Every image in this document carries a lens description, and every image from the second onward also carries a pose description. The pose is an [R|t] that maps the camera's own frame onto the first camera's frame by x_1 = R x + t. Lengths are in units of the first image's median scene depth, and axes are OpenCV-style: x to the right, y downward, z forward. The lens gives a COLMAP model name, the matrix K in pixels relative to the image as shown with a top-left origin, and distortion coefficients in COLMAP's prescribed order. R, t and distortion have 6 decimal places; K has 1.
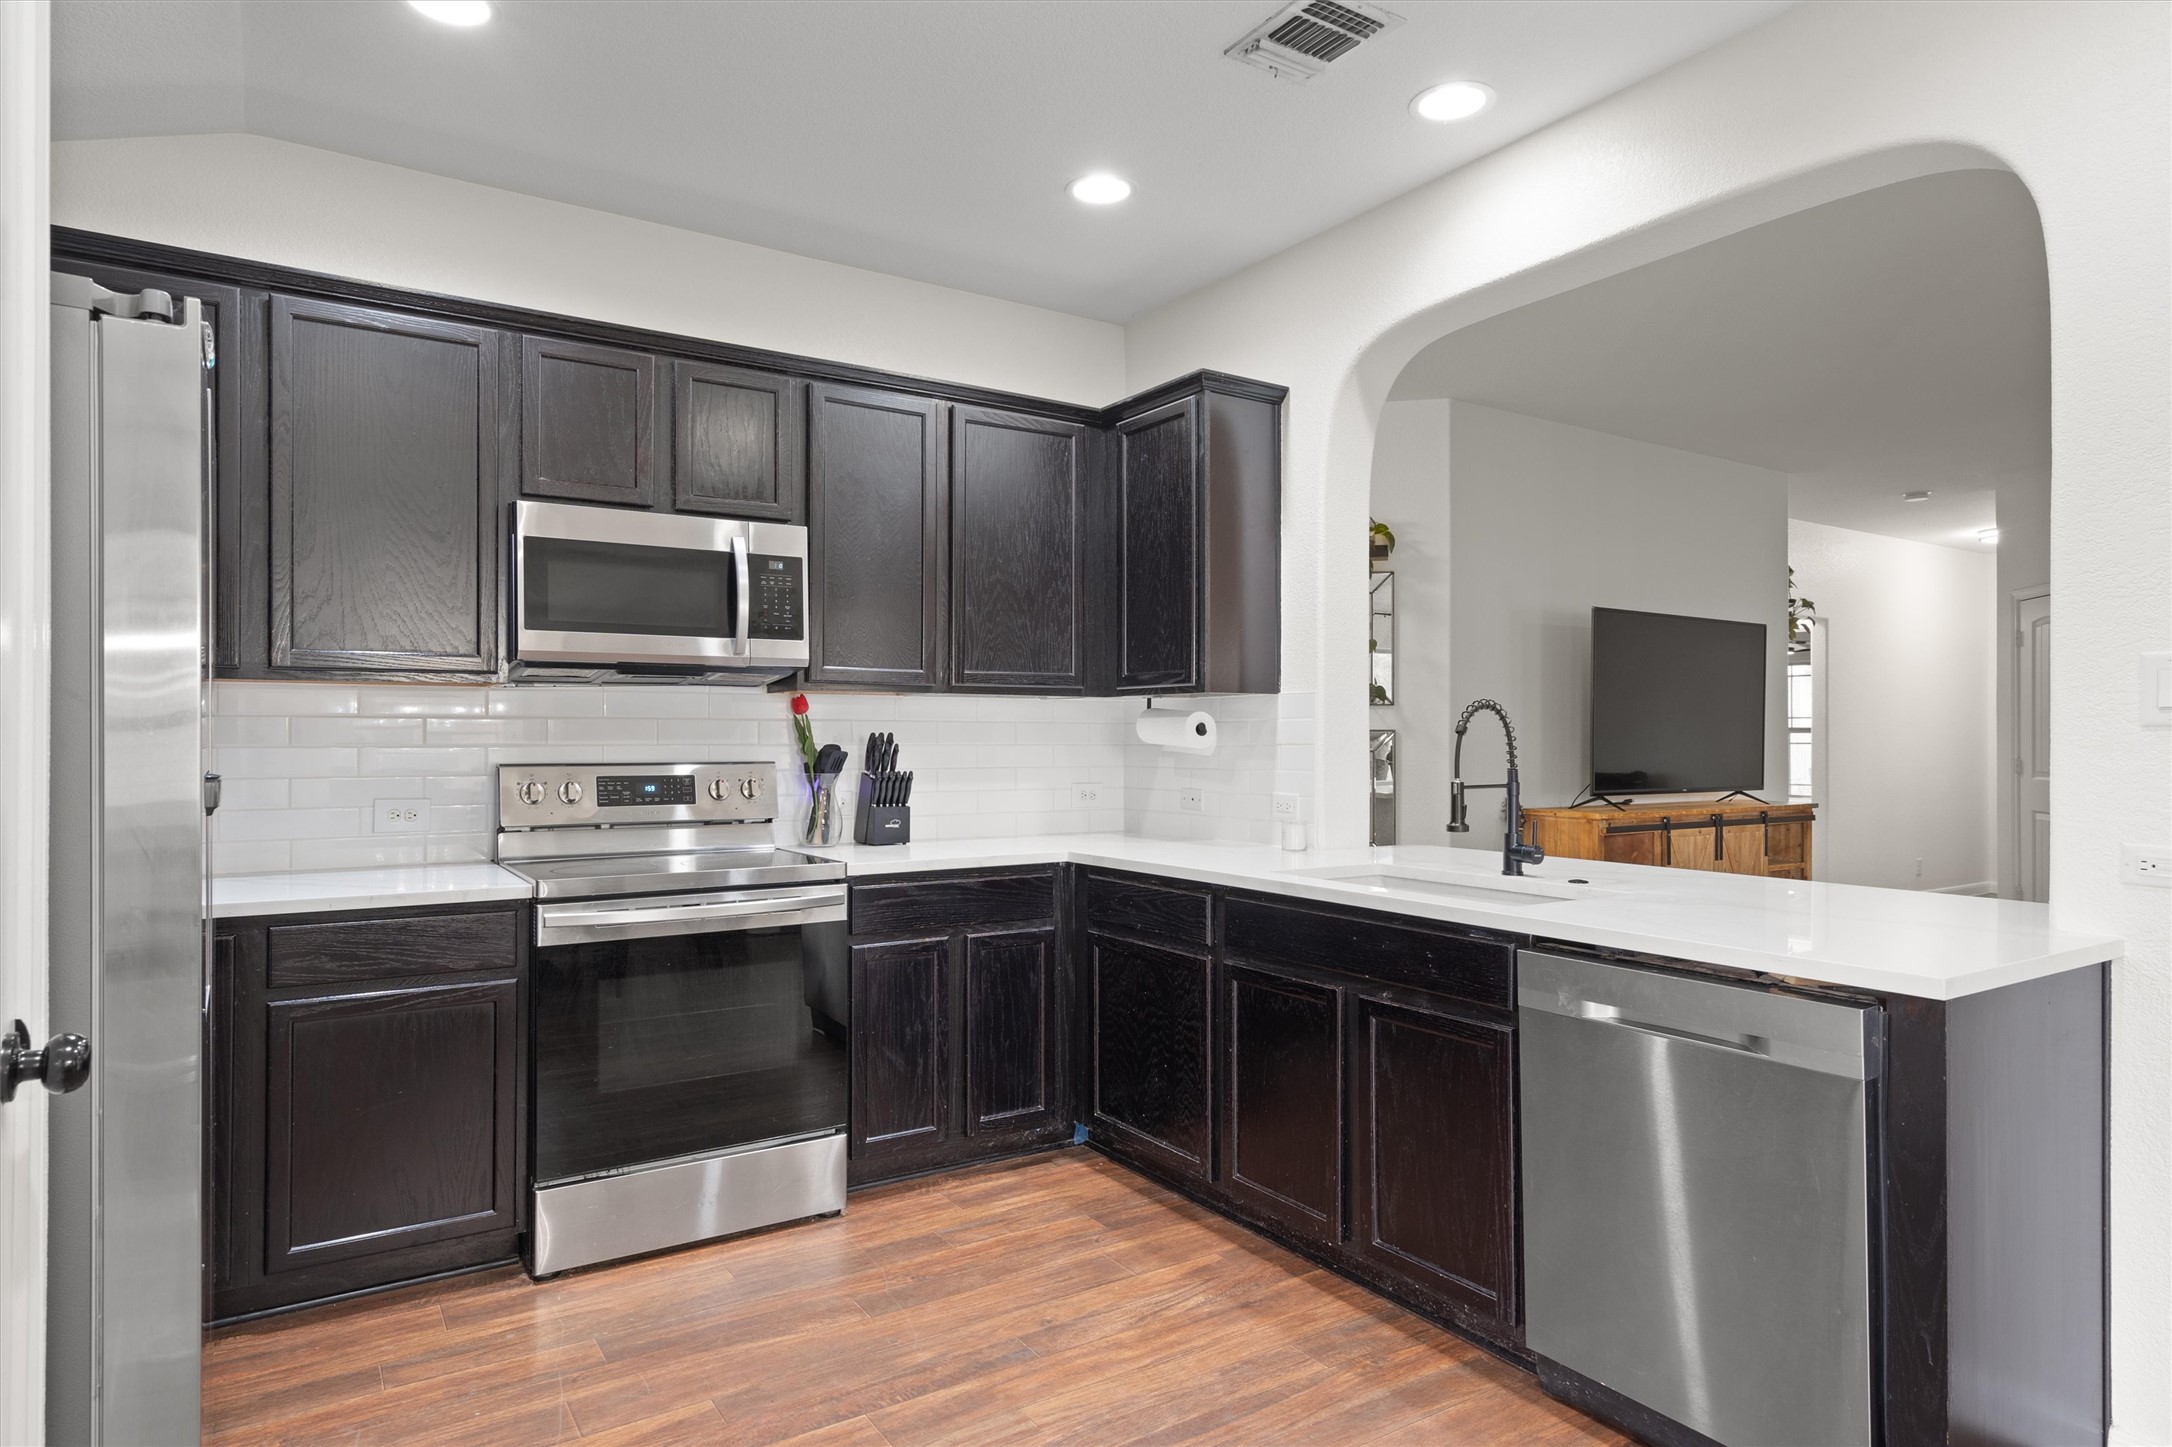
lens RADIAL K [[1198.4, 0, 1086.0], [0, 1198.4, 723.5], [0, 0, 1]] dist [0.004182, 0.000906]
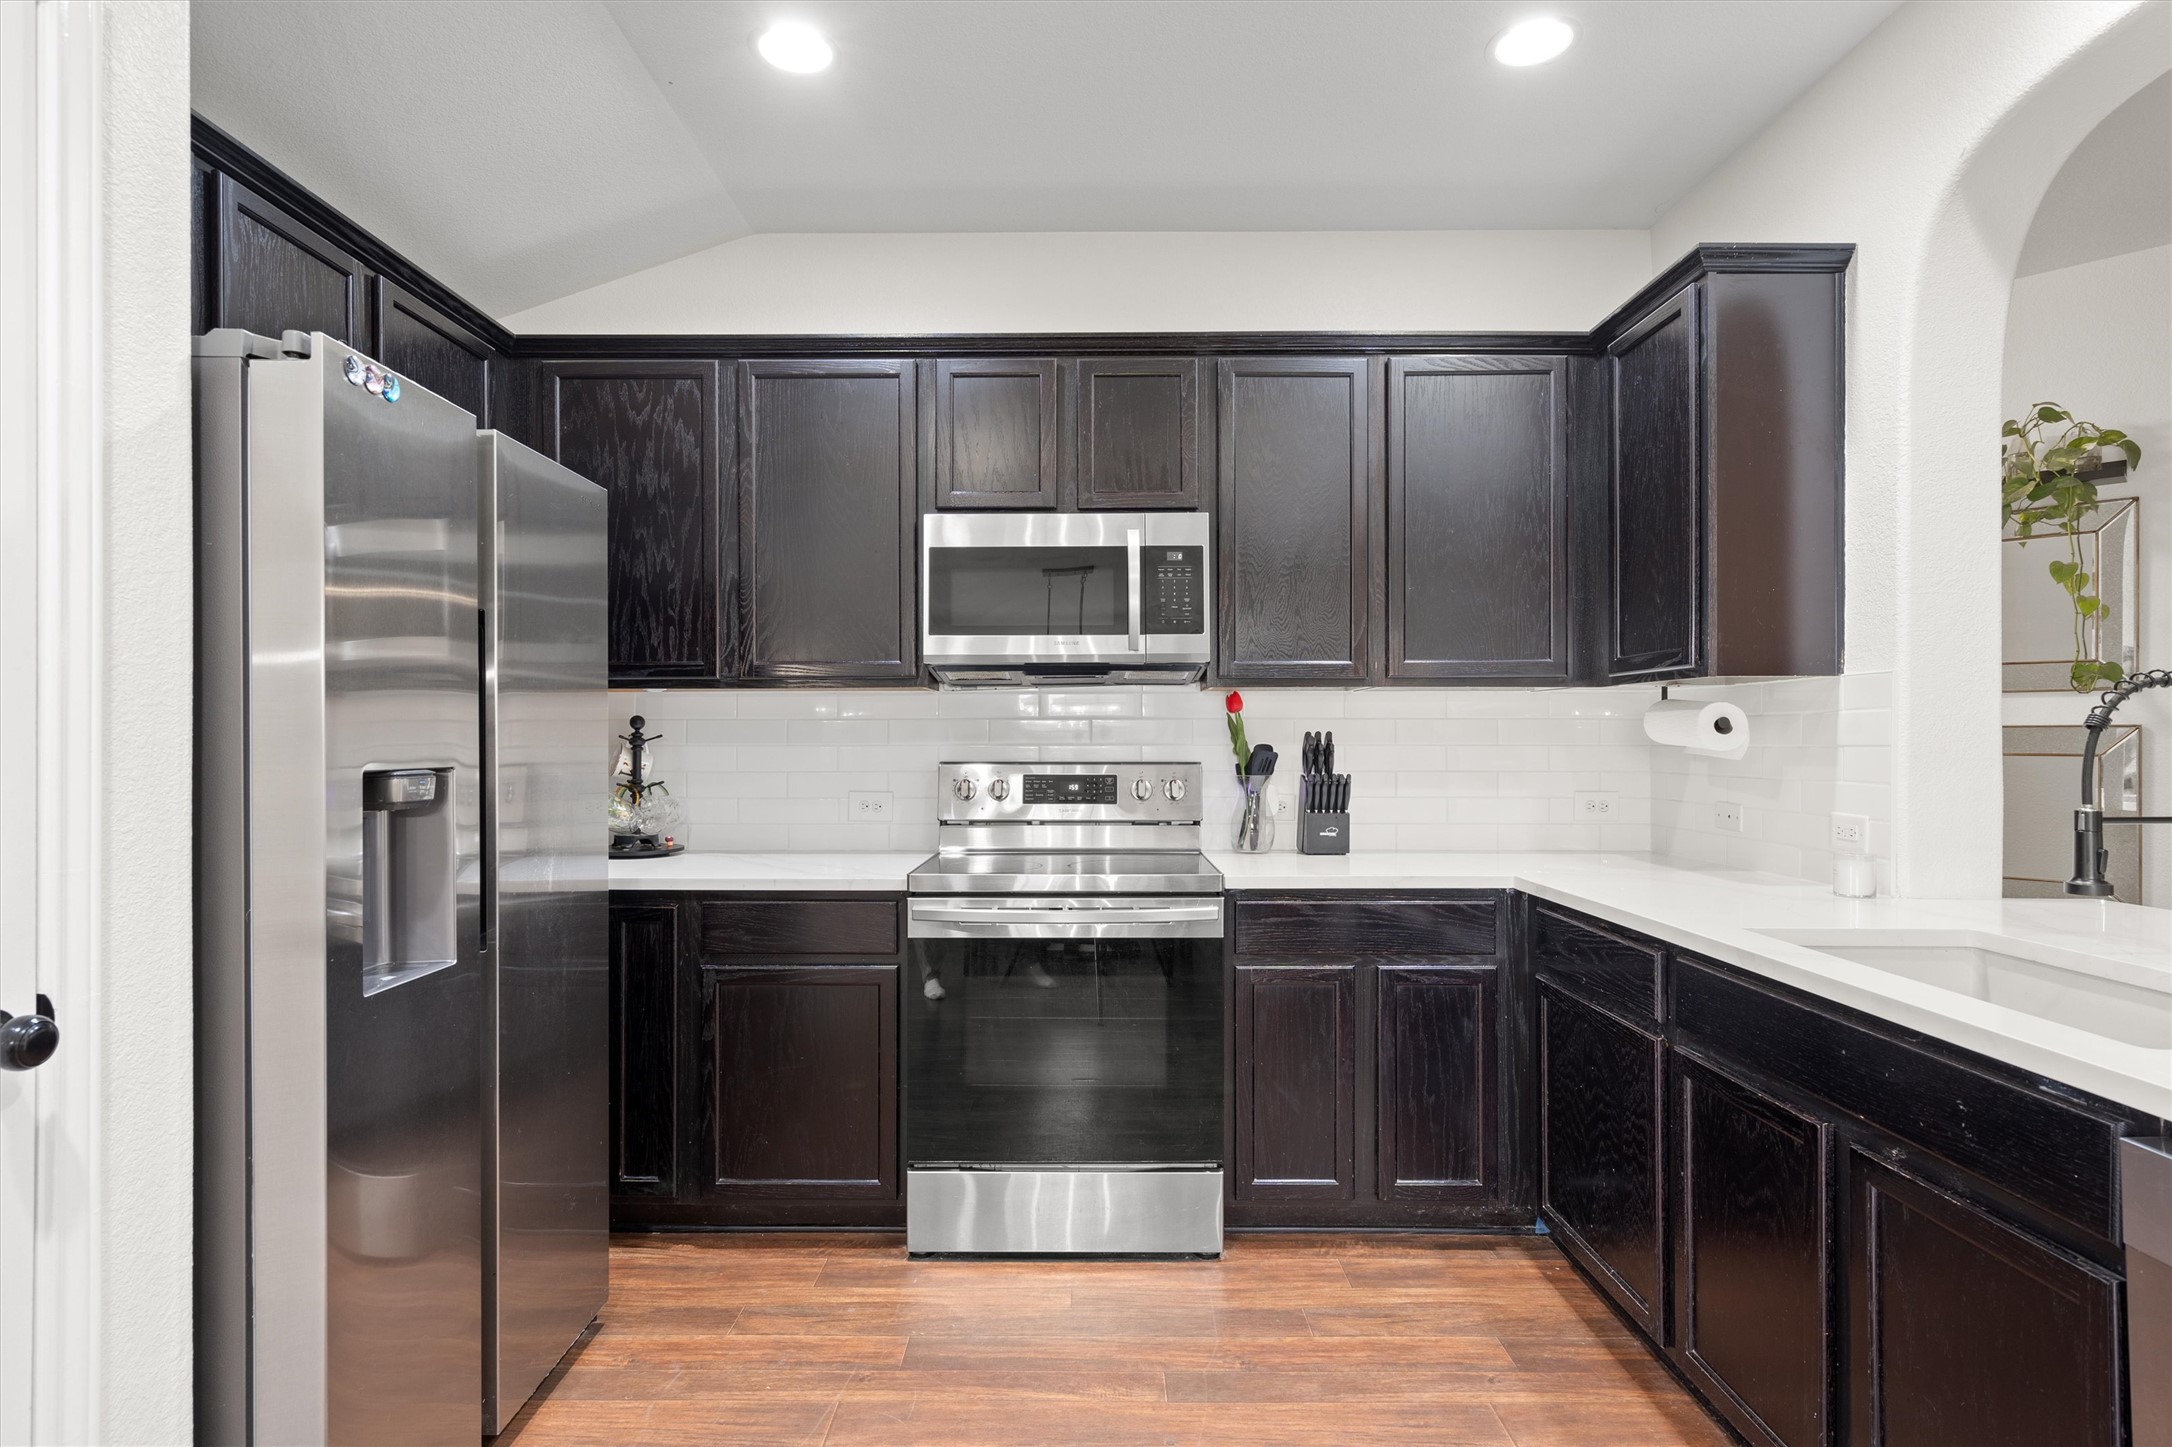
lens RADIAL K [[1075.0, 0, 1153.4], [0, 1075.0, 731.3], [0, 0, 1]] dist [0.001274, 0.002202]
pose [[0.840557, -0.004075, -0.541707, 0.186525], [0.007732, 0.999960, 0.004476, 0.003126], [0.541668, -0.007951, 0.840555, 0.266889]]
